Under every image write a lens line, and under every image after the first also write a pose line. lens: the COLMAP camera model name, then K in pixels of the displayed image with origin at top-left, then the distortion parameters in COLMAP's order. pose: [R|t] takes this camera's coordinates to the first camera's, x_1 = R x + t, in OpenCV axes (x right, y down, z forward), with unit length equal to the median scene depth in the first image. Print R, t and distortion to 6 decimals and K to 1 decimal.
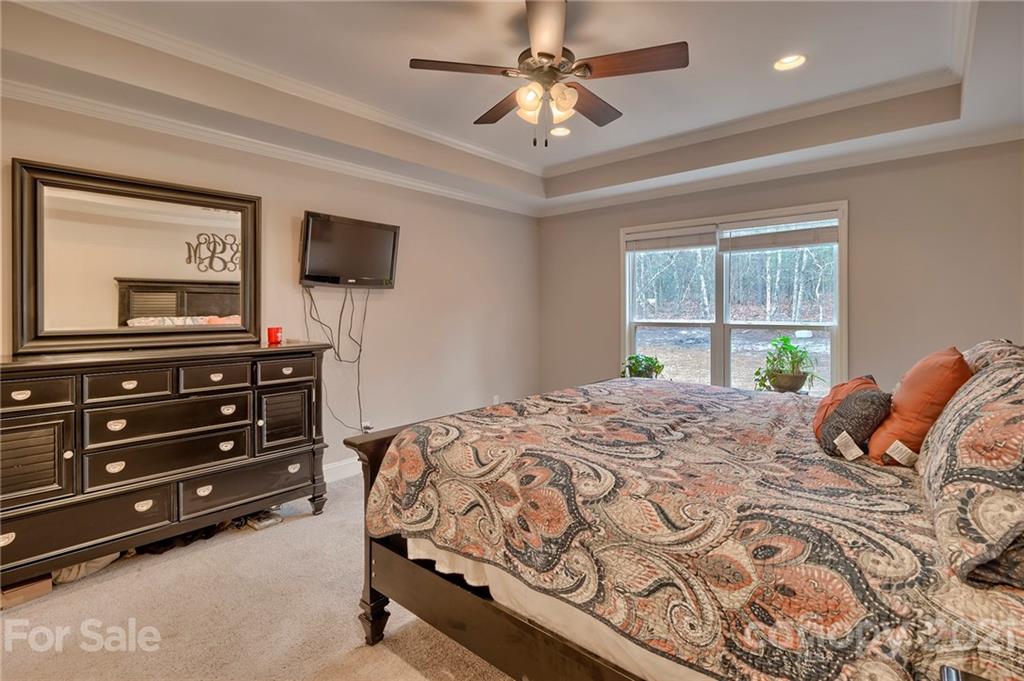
lens RADIAL K [[486.0, 0, 520.7], [0, 486.0, 309.9], [0, 0, 1]] dist [0.003971, -0.001412]
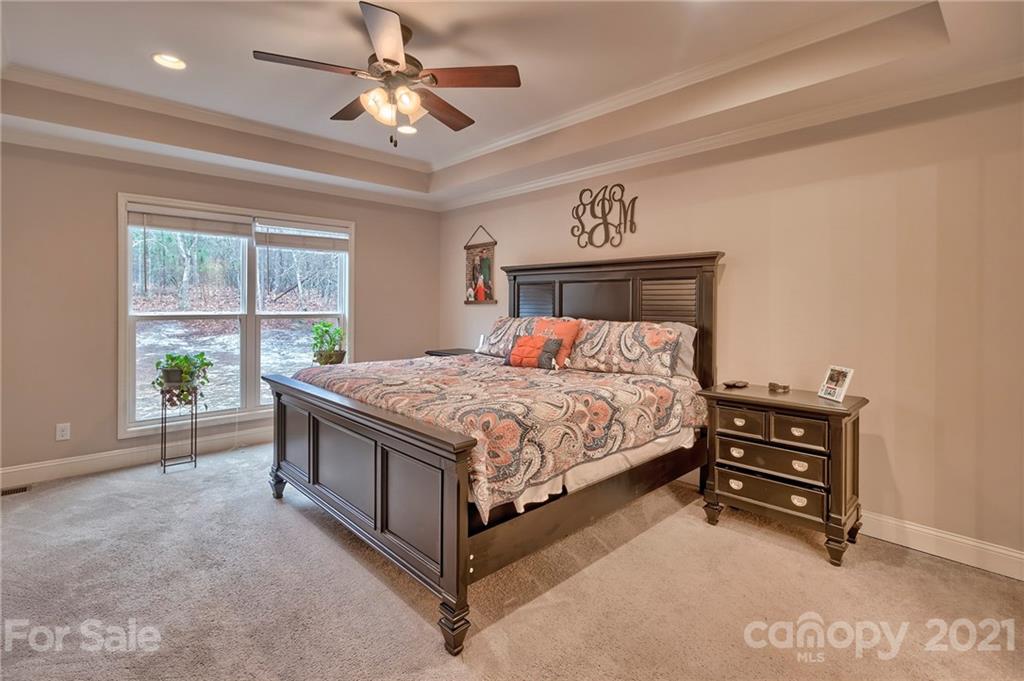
lens RADIAL K [[486.0, 0, 506.2], [0, 486.0, 308.5], [0, 0, 1]] dist [0.003971, -0.001412]
pose [[0.103000, -0.006493, 0.994660, -1.534078], [-0.005826, 0.999958, 0.007131, 0.014118], [-0.994664, -0.006529, 0.102958, 1.014890]]
